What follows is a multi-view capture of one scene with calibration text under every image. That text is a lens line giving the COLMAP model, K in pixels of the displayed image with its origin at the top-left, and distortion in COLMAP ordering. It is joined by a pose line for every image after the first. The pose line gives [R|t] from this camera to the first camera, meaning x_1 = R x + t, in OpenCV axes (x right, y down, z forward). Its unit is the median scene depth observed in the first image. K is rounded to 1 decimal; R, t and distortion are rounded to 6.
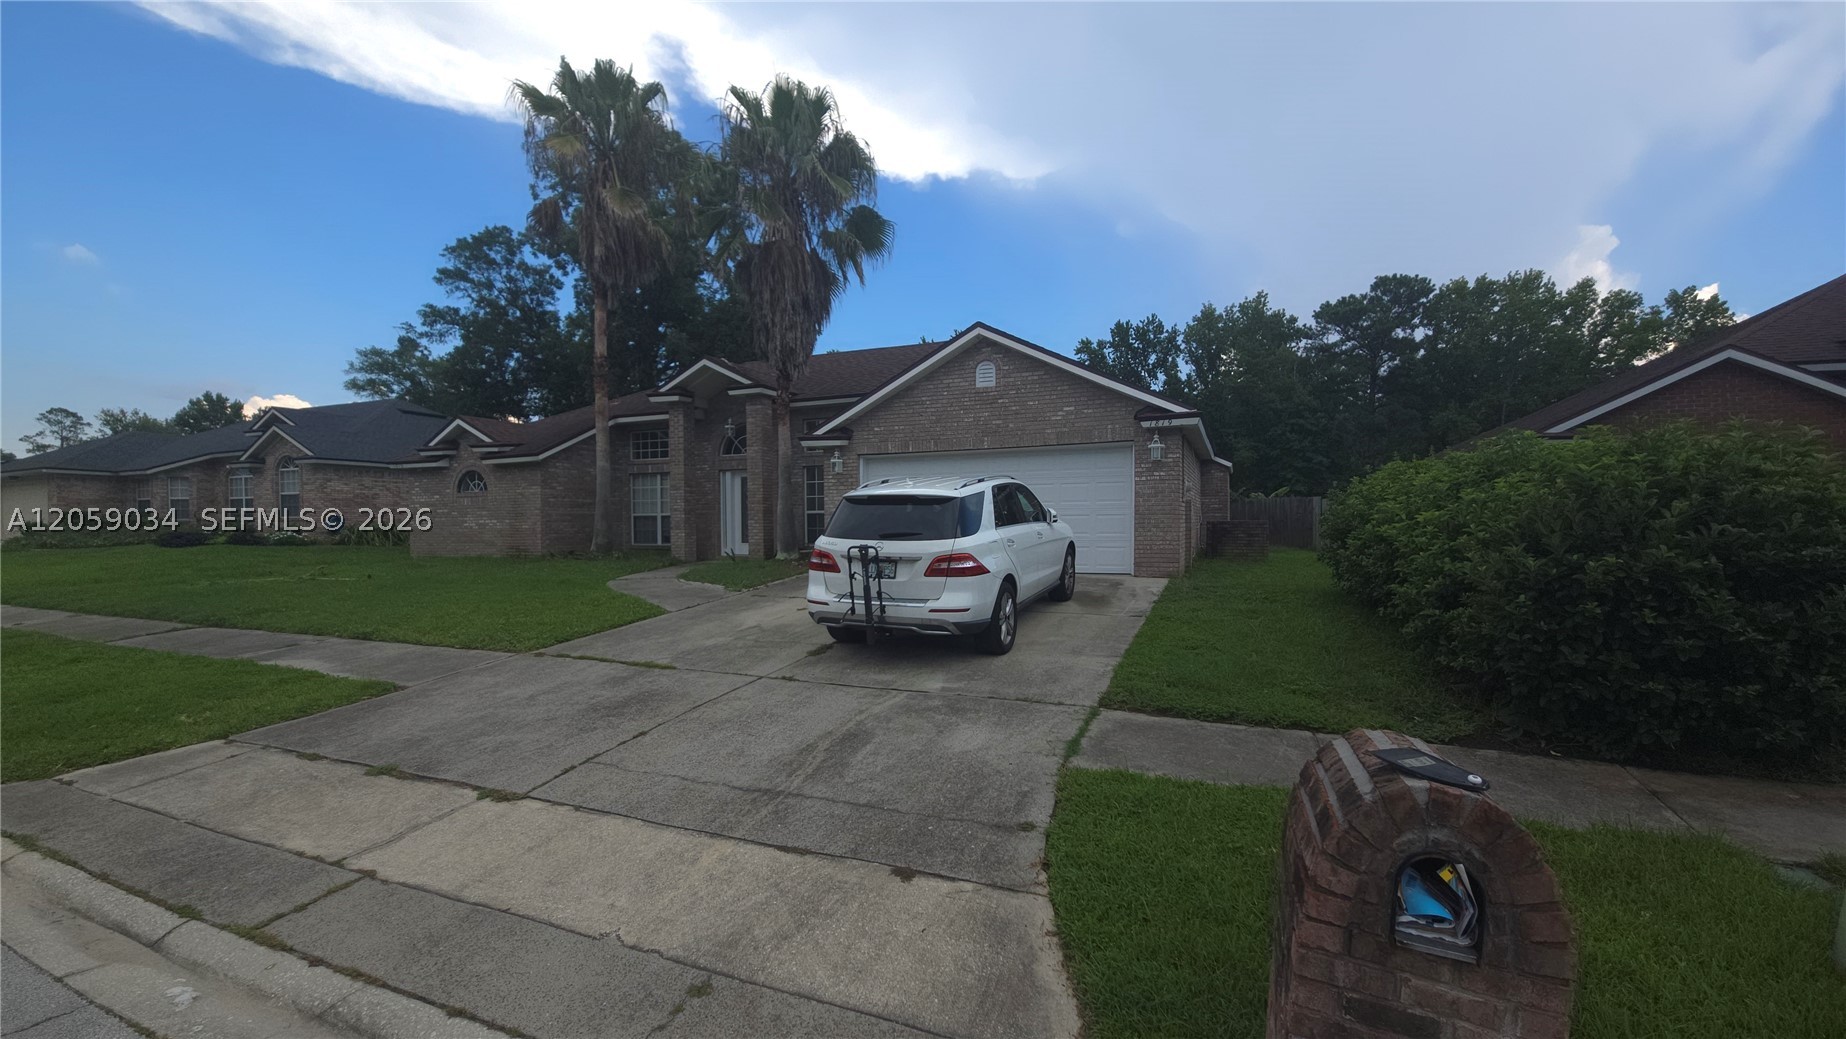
lens RADIAL K [[713.6, 0, 923.0], [0, 713.6, 519.5], [0, 0, 1]] dist [0.019639, -0.016894]
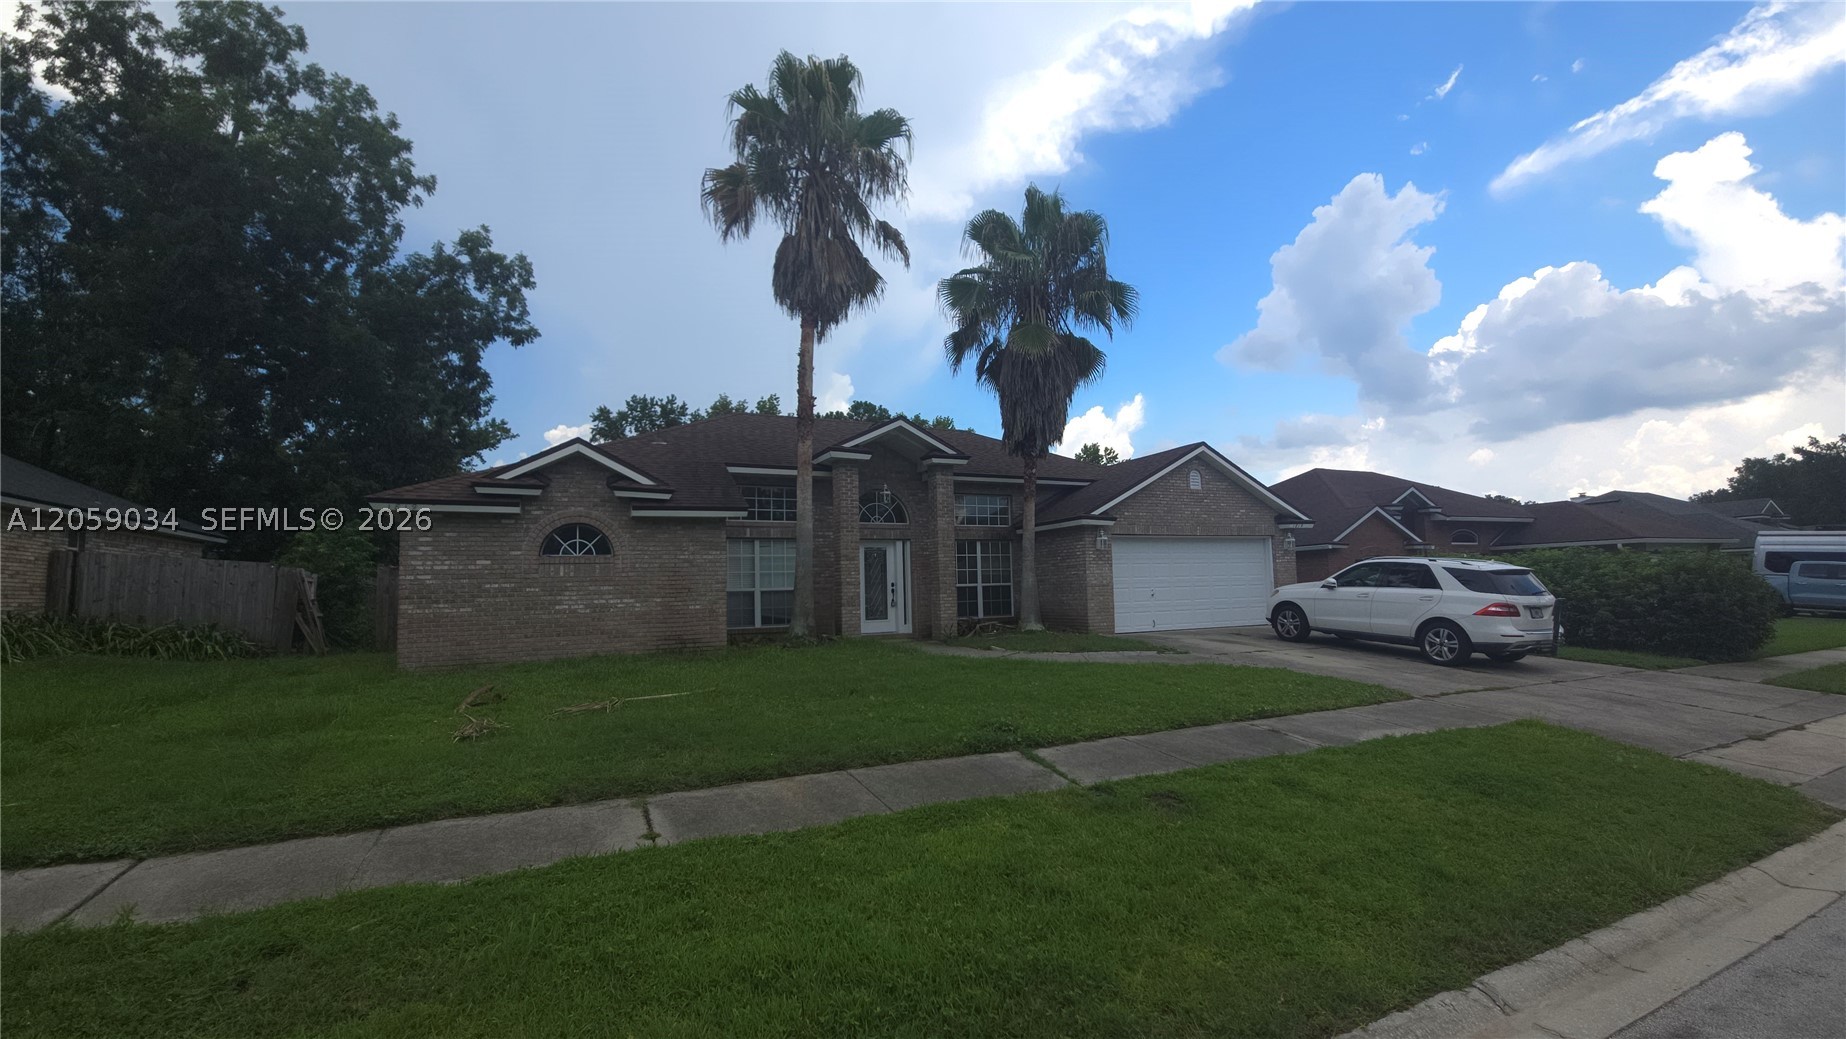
lens RADIAL K [[713.6, 0, 923.0], [0, 713.6, 519.5], [0, 0, 1]] dist [0.019639, -0.016894]
pose [[0.690746, 0.063341, 0.720318, -0.909738], [0.015556, 0.994624, -0.102379, -0.000172], [-0.722930, 0.081923, 0.686047, 0.337888]]
